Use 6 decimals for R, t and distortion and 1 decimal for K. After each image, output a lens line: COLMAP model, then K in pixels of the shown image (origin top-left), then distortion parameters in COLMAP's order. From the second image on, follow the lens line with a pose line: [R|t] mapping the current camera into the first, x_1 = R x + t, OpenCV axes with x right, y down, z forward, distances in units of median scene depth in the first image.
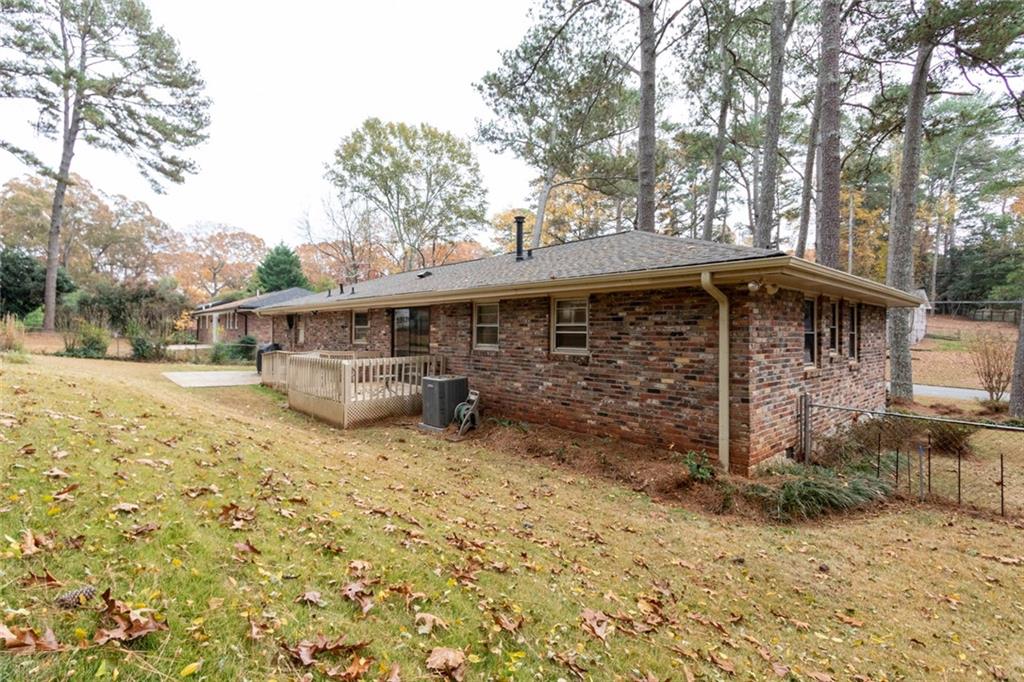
lens RADIAL K [[472.3, 0, 490.1], [0, 472.3, 330.3], [0, 0, 1]] dist [0.005813, 0.000165]
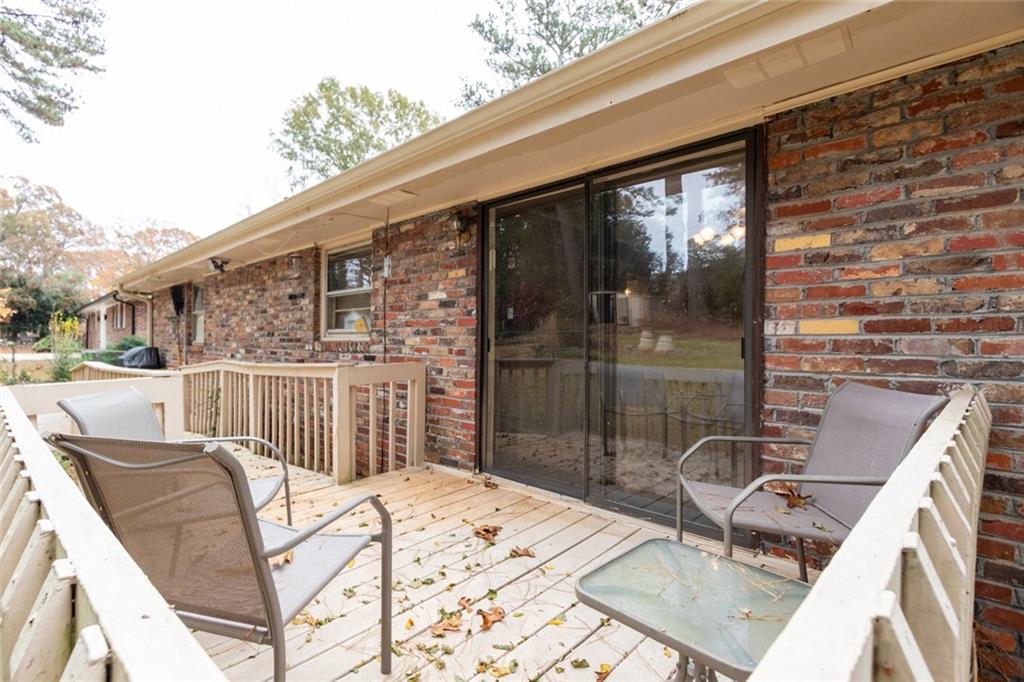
lens RADIAL K [[472.3, 0, 475.8], [0, 472.3, 343.5], [0, 0, 1]] dist [0.005813, 0.000165]
pose [[0.997623, 0.002665, 0.068851, -0.198429], [-0.002985, 0.999985, 0.004537, 0.027636], [-0.068838, -0.004732, 0.997617, 0.634748]]
